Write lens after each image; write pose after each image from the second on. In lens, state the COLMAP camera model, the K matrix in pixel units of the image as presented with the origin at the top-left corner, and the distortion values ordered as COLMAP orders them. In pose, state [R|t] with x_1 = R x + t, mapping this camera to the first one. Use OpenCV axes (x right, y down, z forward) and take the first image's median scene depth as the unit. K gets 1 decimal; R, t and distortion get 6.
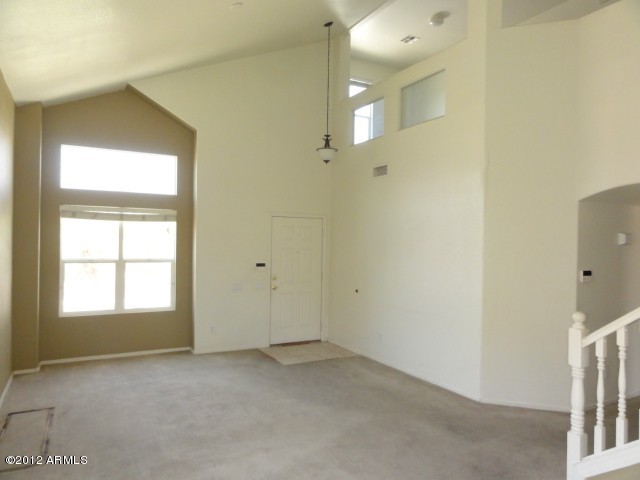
lens RADIAL K [[453.9, 0, 320.0], [0, 453.9, 240.0], [0, 0, 1]] dist [-0.002989, 0.004036]
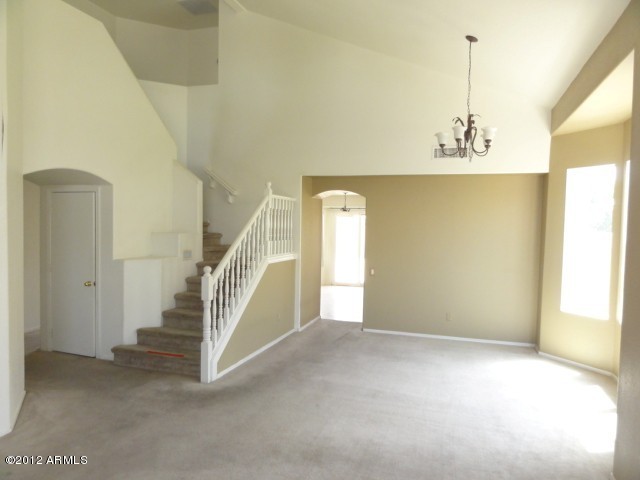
lens RADIAL K [[453.9, 0, 320.0], [0, 453.9, 240.0], [0, 0, 1]] dist [-0.002989, 0.004036]
pose [[-0.687048, -0.057983, 0.724295, -0.675138], [-0.024921, 0.998105, 0.056263, -0.024919], [-0.726184, 0.020605, -0.687191, 1.441739]]
